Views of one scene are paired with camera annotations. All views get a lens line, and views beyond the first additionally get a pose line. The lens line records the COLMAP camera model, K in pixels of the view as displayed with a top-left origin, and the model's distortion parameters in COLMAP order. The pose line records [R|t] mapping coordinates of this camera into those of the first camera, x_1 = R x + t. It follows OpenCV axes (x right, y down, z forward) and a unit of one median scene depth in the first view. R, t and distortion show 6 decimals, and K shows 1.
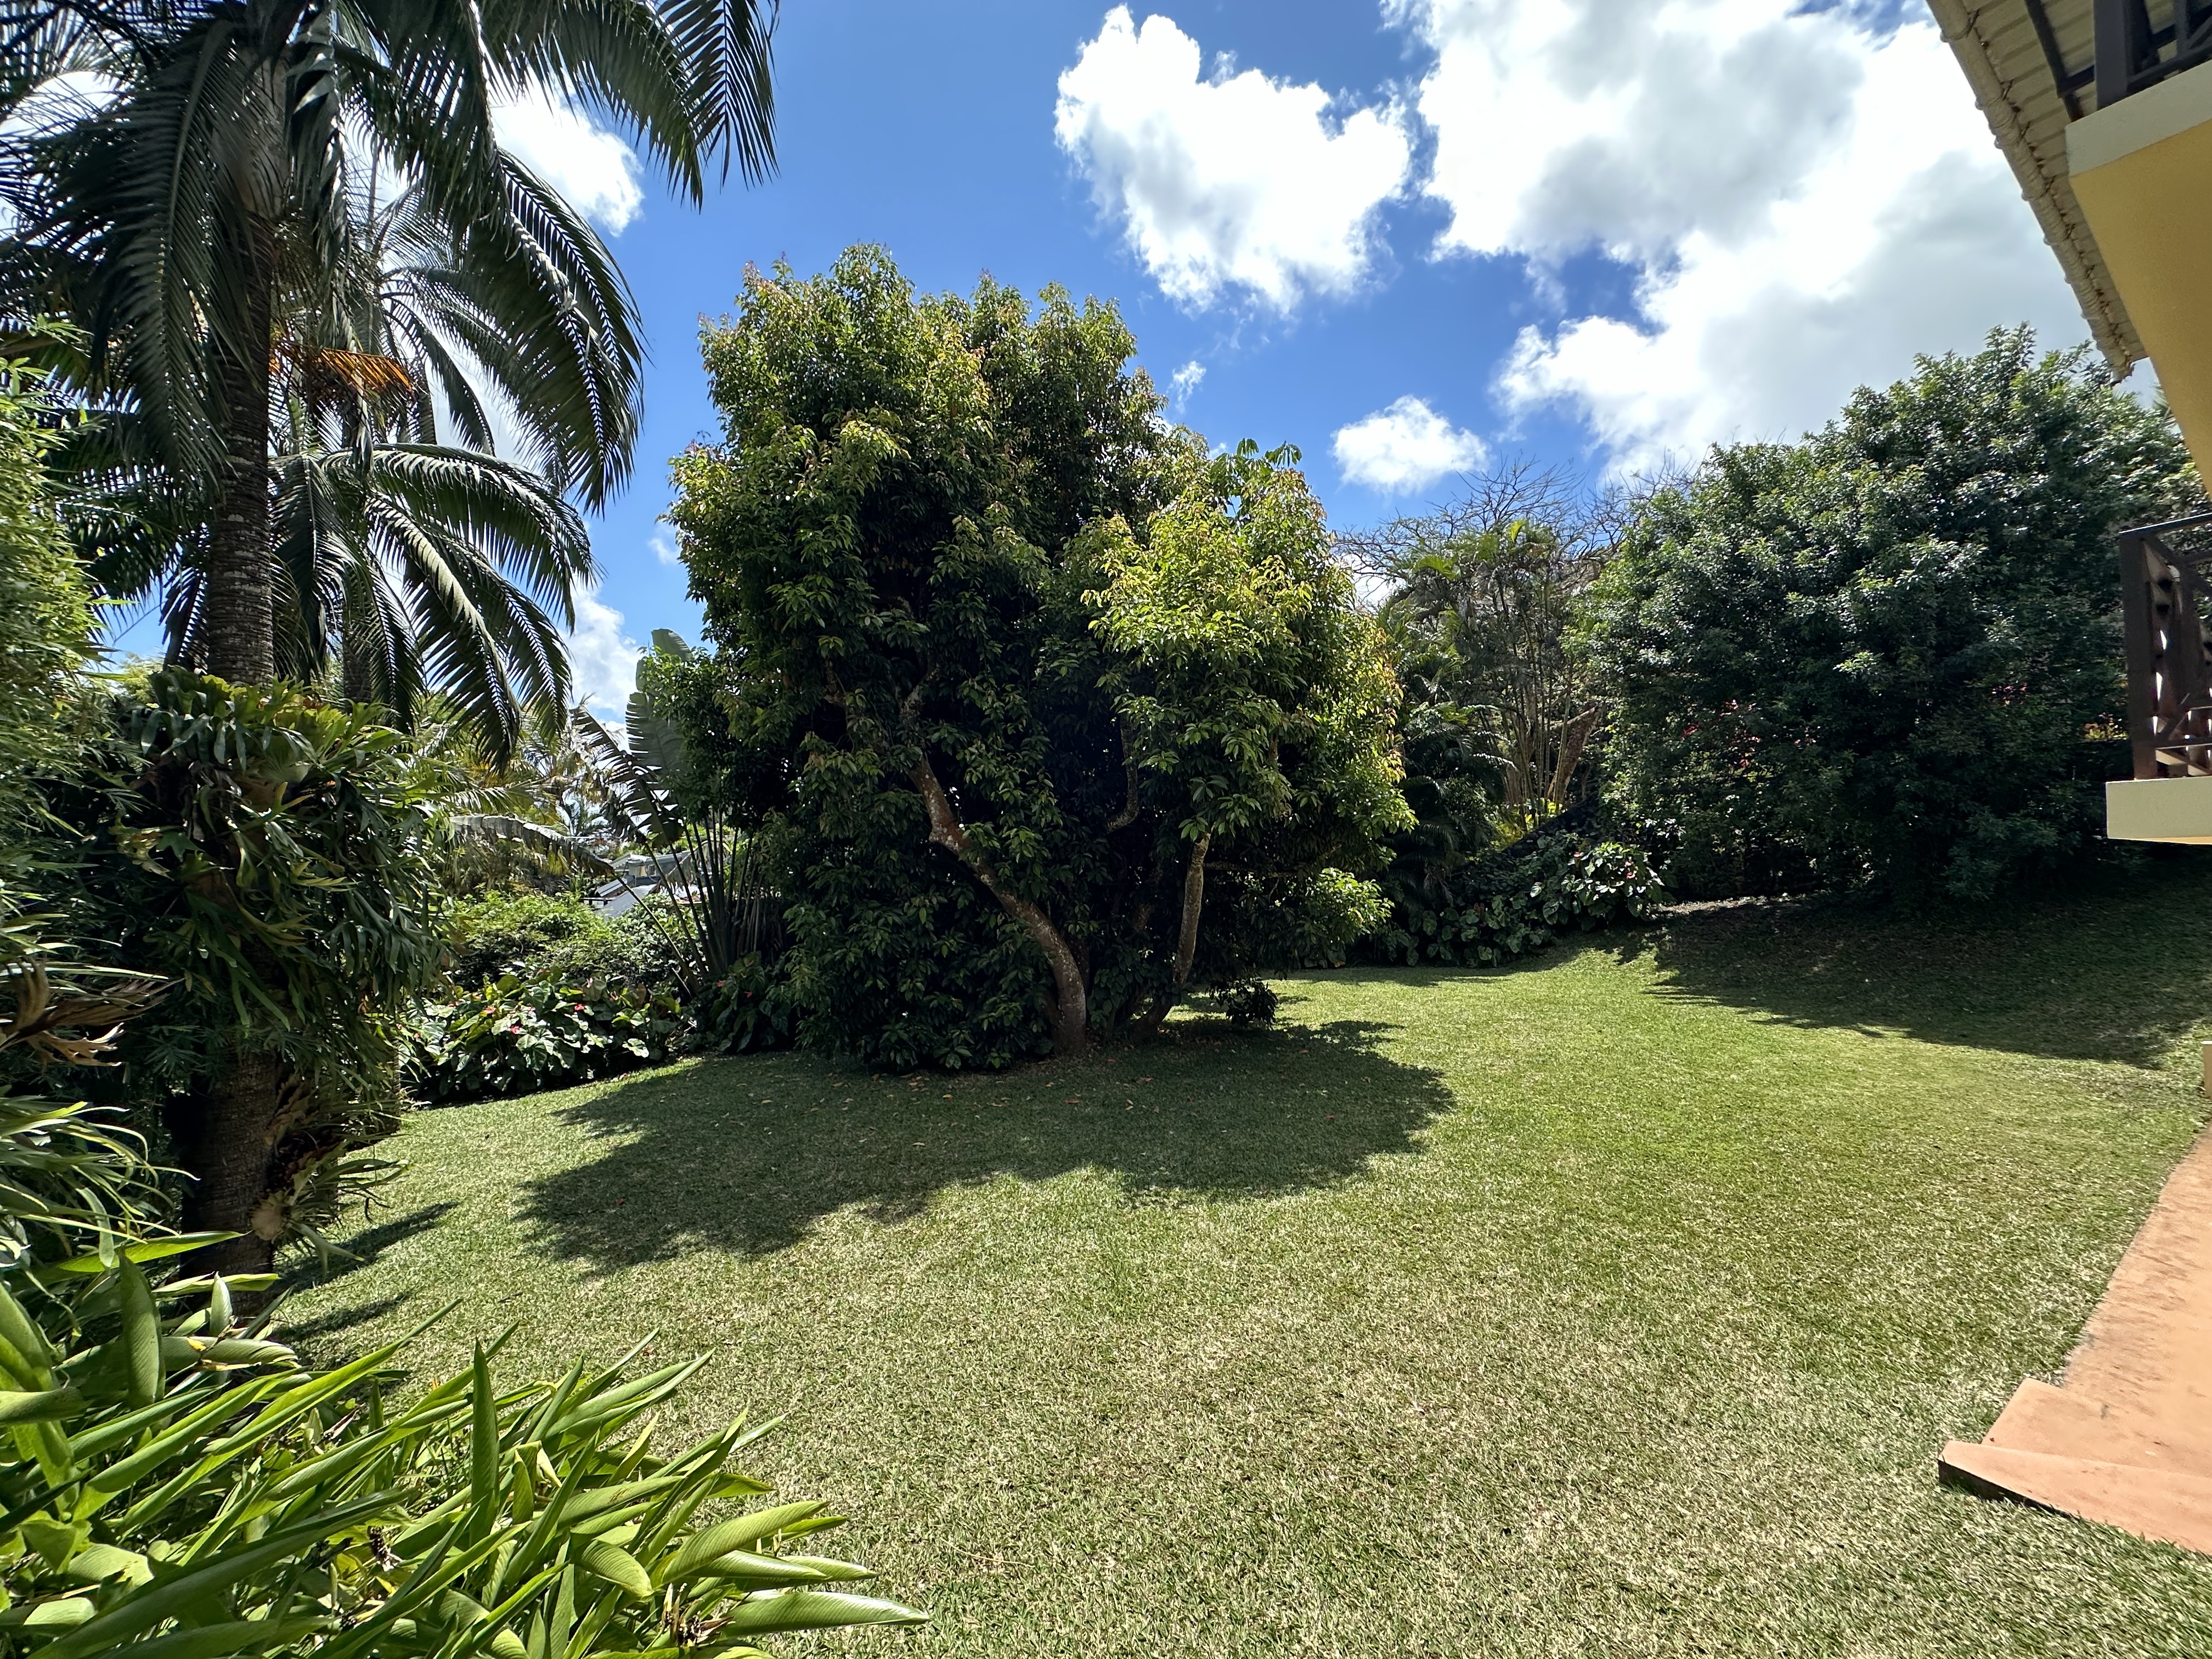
lens RADIAL K [[883.7, 0, 1102.8], [0, 883.7, 828.4], [0, 0, 1]] dist [0.001492, 0.000297]
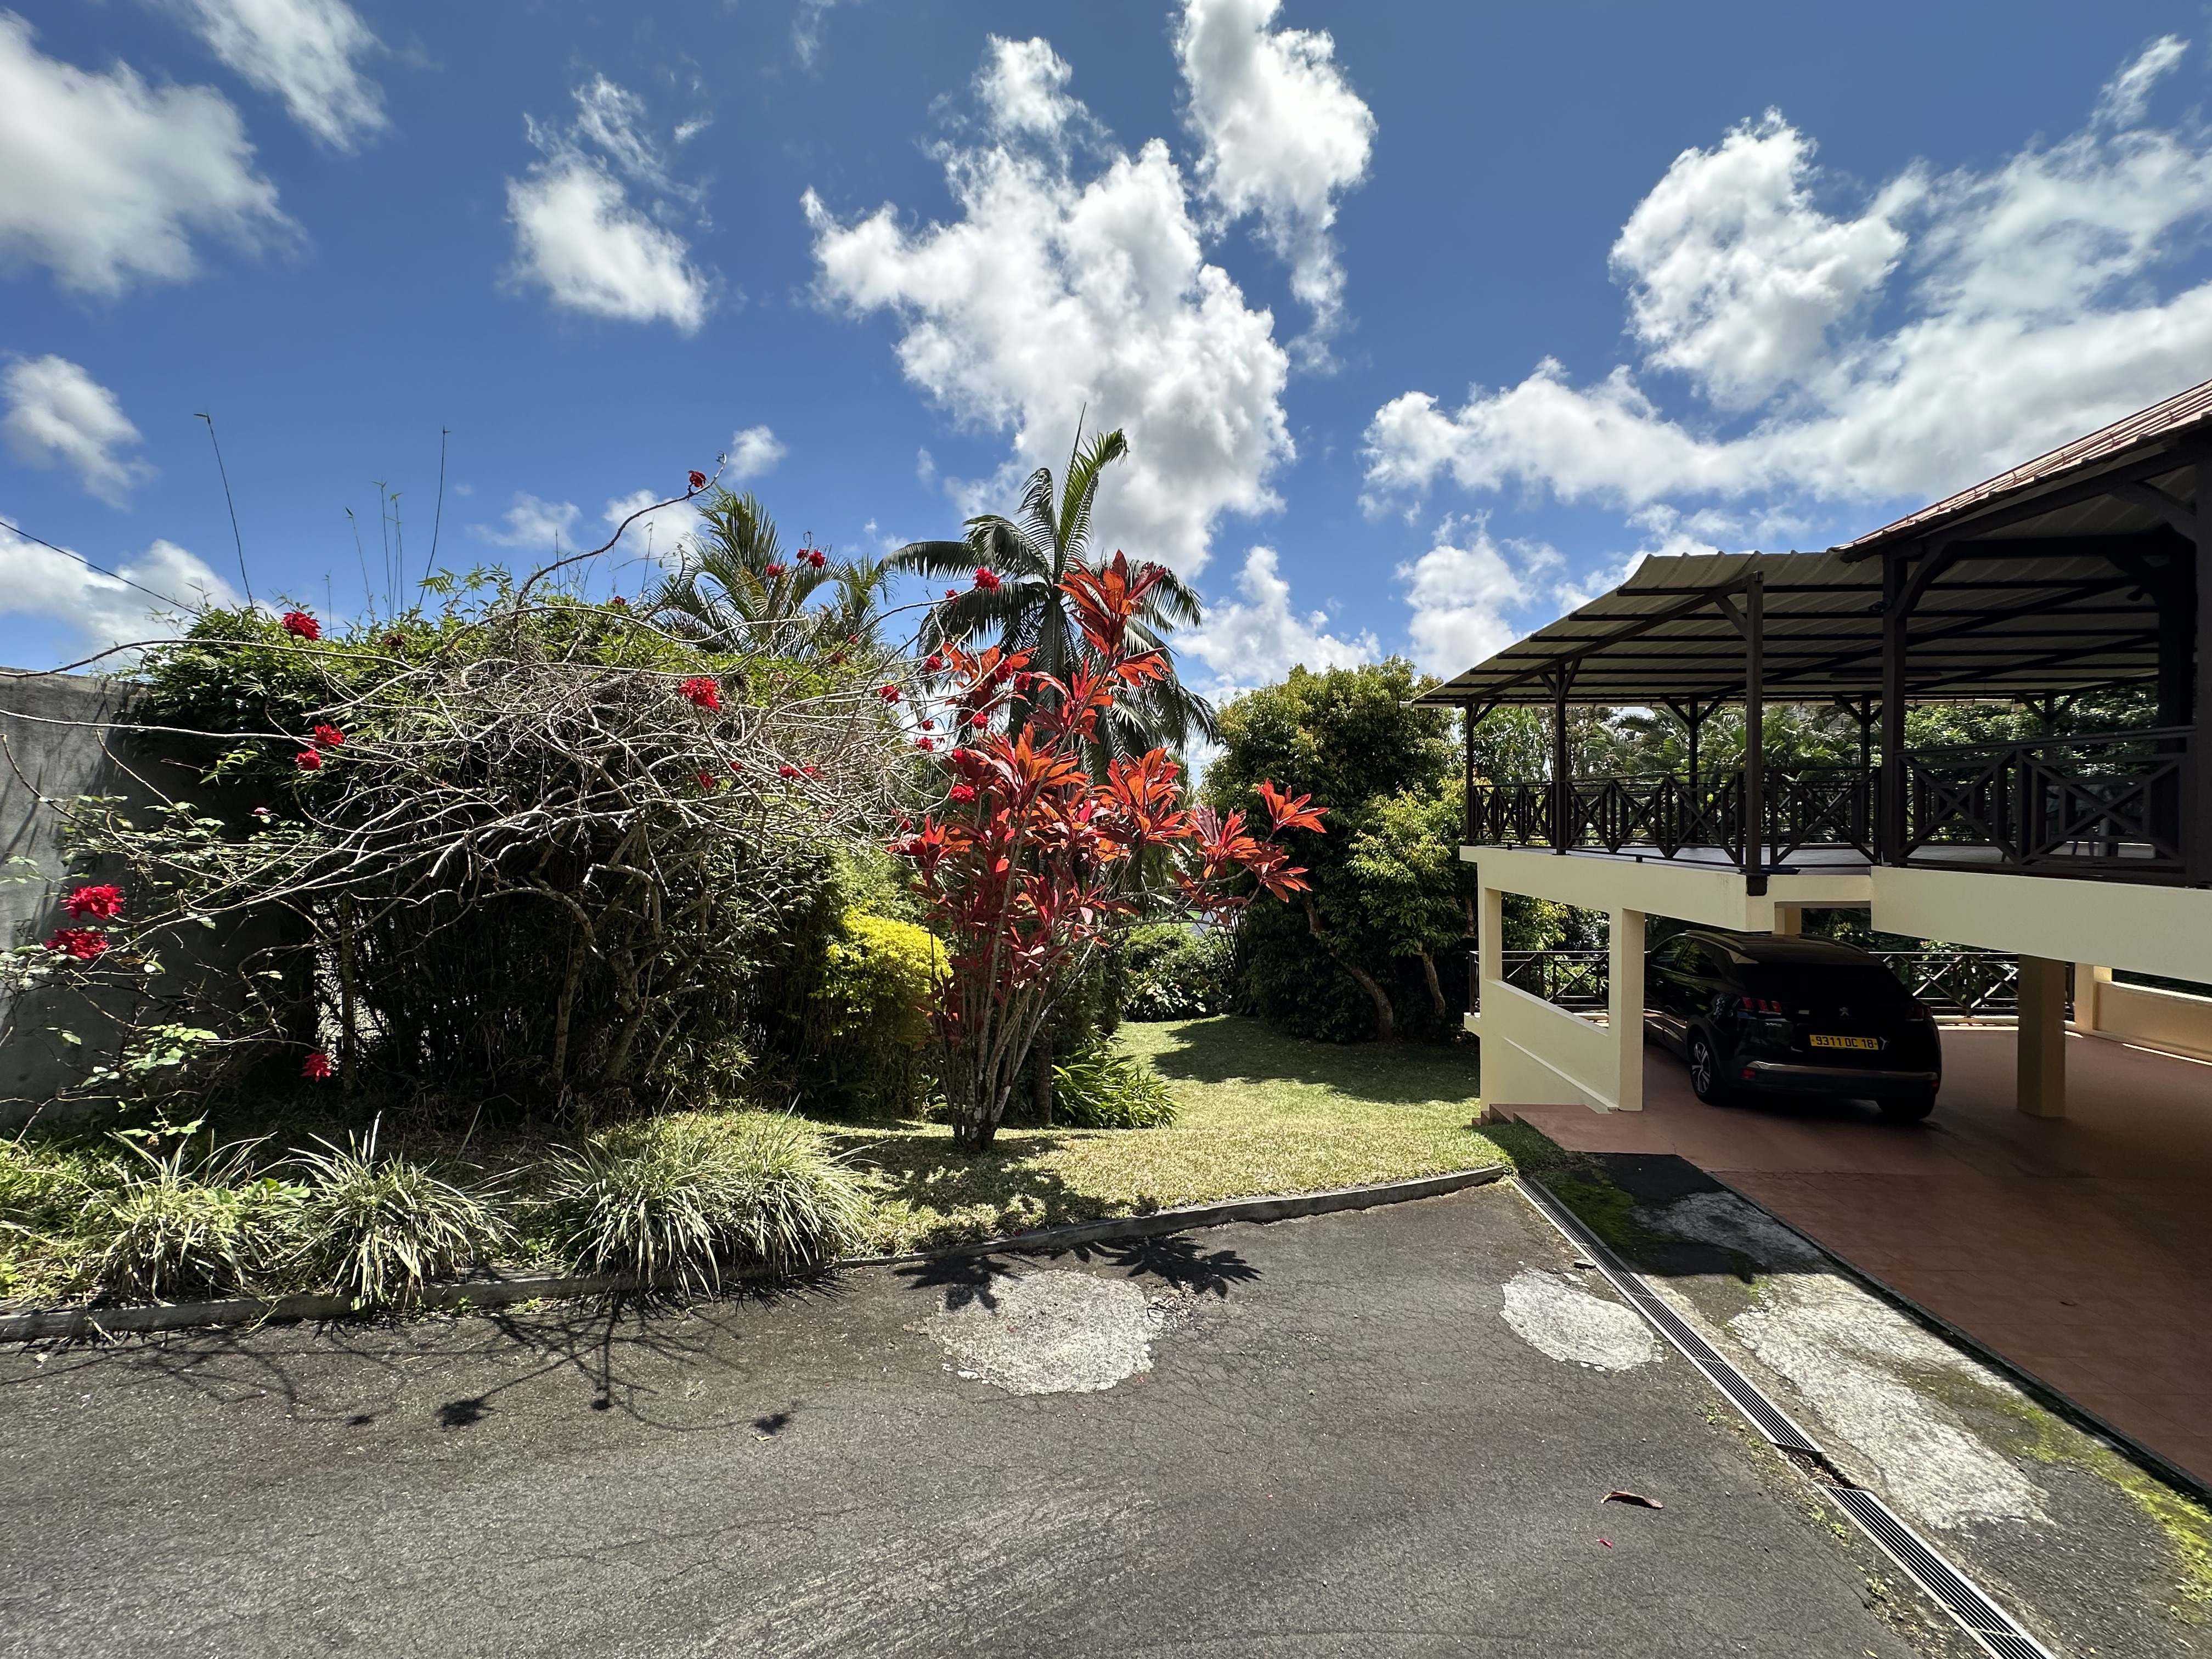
lens RADIAL K [[876.6, 0, 1106.0], [0, 876.6, 829.5], [0, 0, 1]] dist [-0.001989, 0.000073]
pose [[0.790820, 0.013028, -0.611910, 0.669121], [0.020350, 0.998661, 0.047561, -0.327977], [0.611710, -0.050065, 0.789496, -0.918043]]
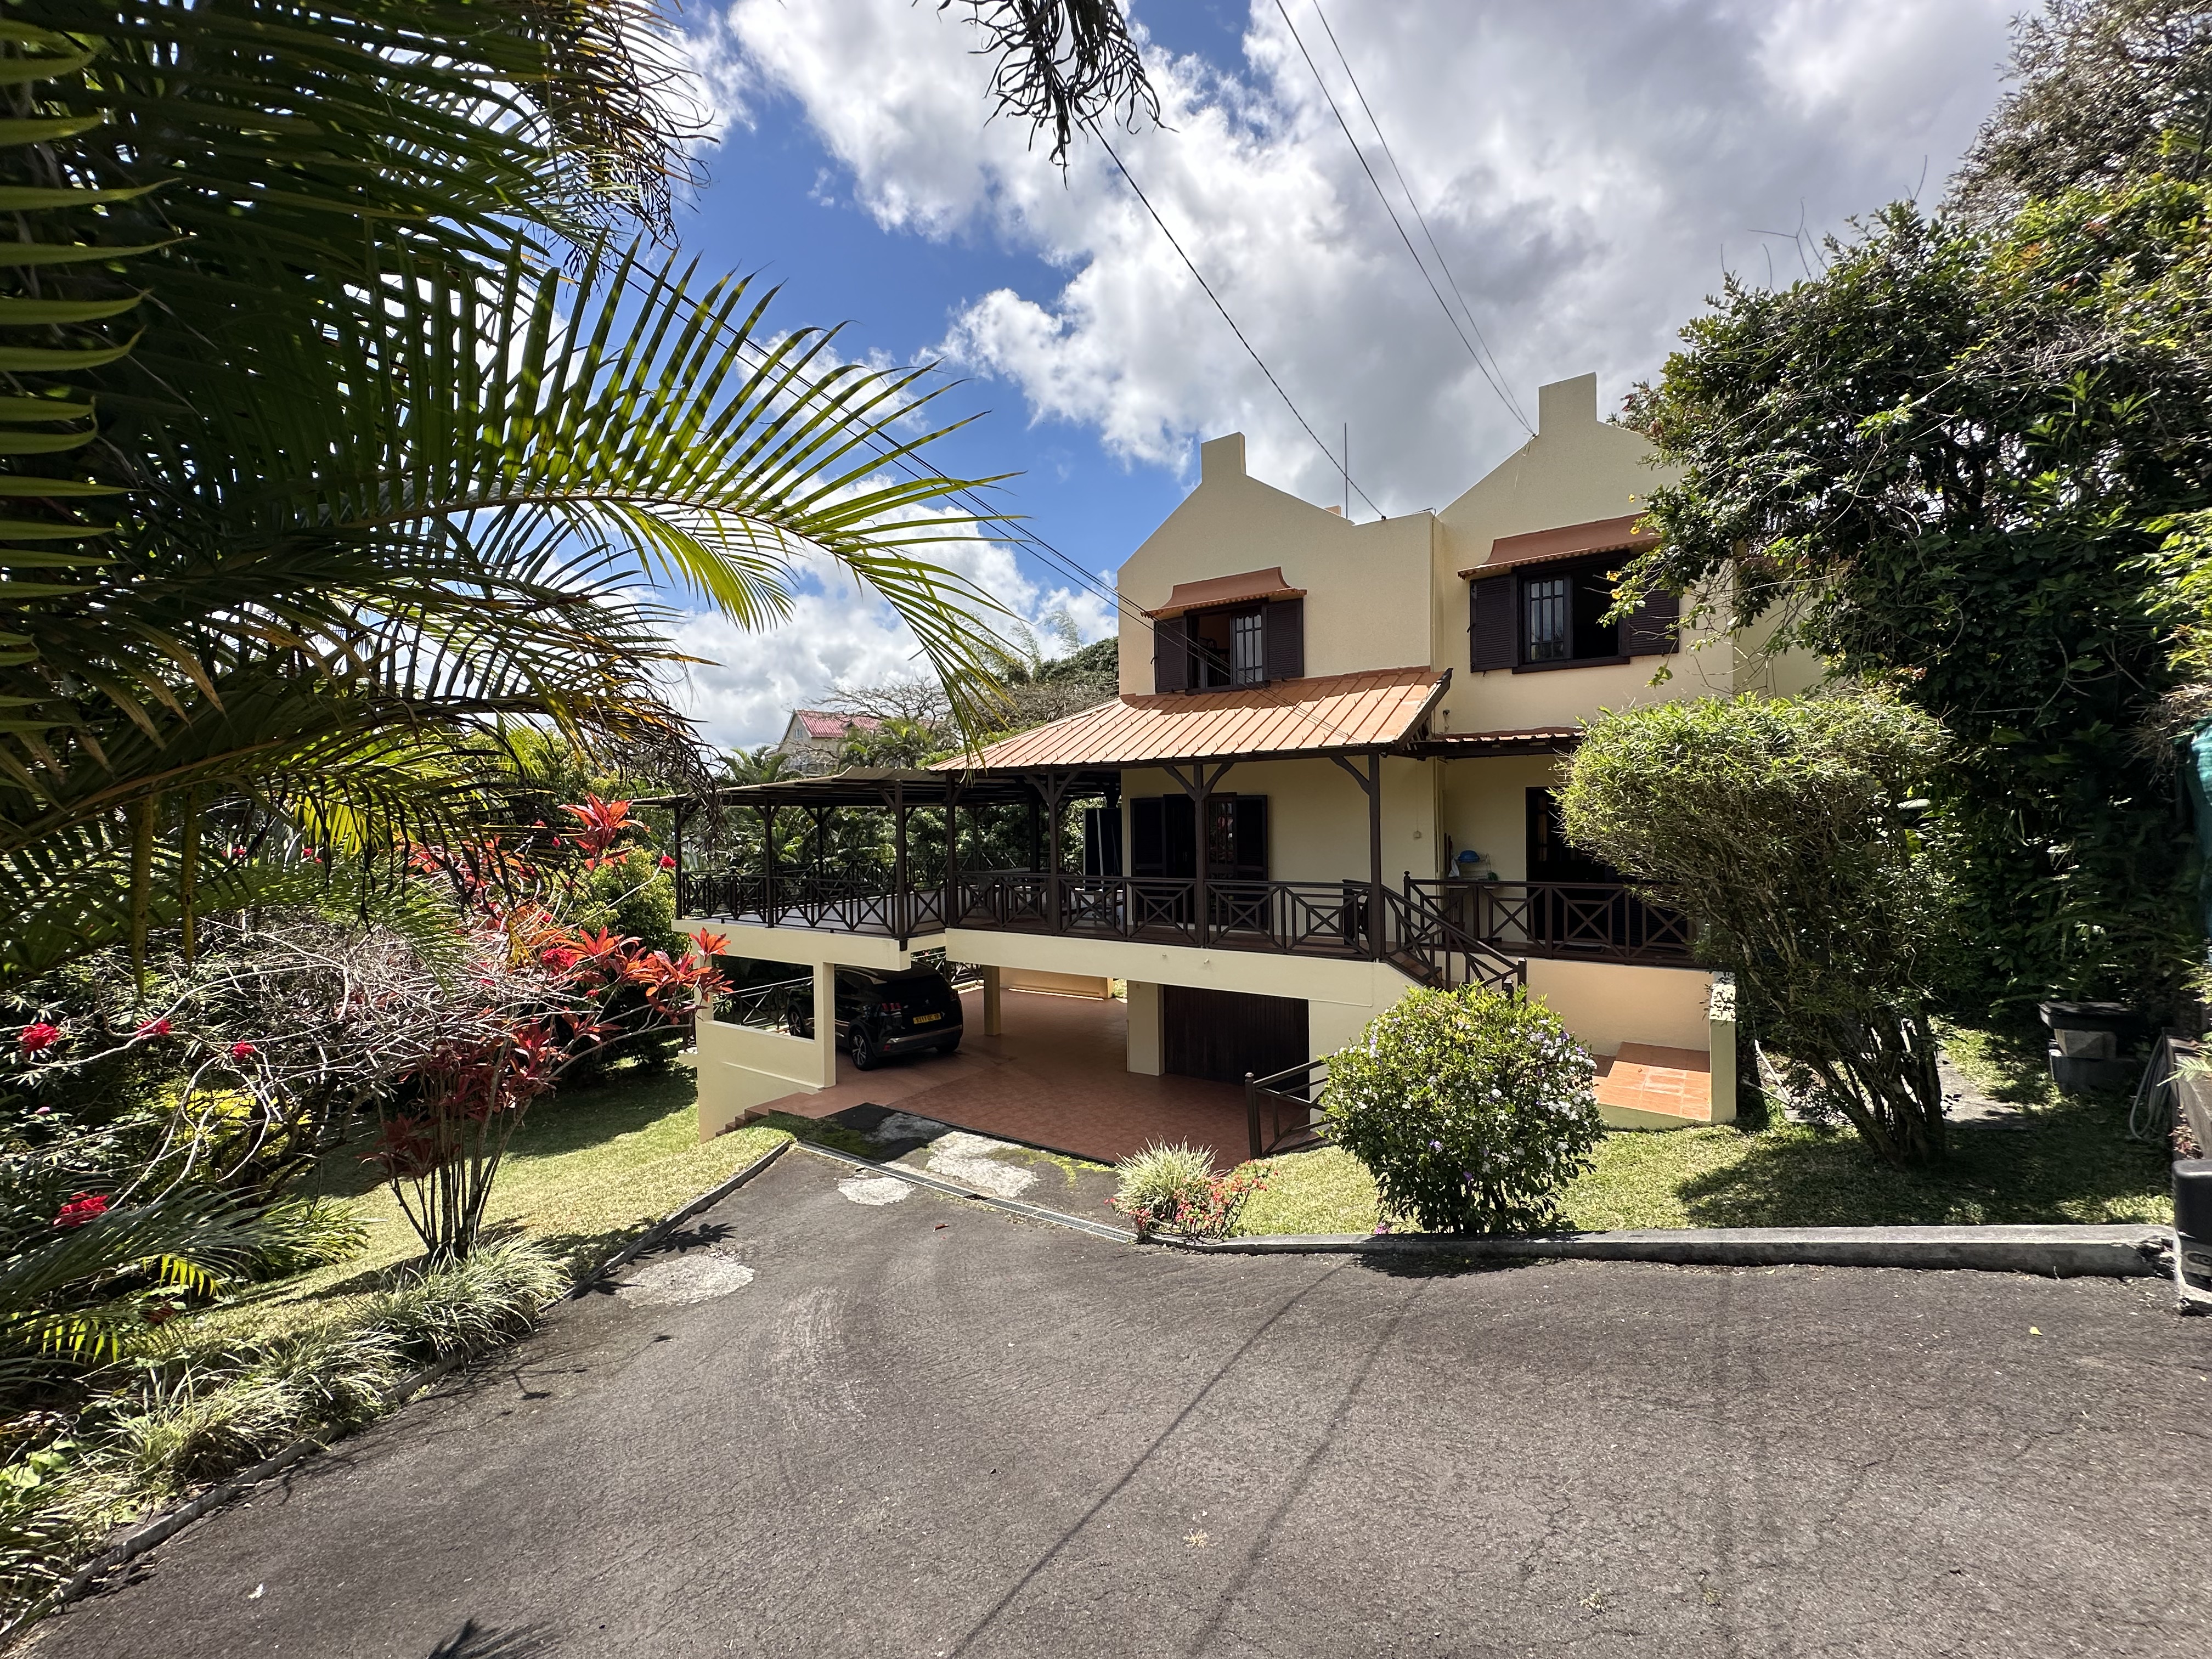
lens RADIAL K [[883.7, 0, 1102.8], [0, 883.7, 828.4], [0, 0, 1]] dist [0.001492, 0.000297]
pose [[0.937858, -0.018049, 0.346550, 0.490286], [0.003045, 0.999036, 0.043792, -0.462551], [-0.347007, -0.040015, 0.937009, -1.358956]]
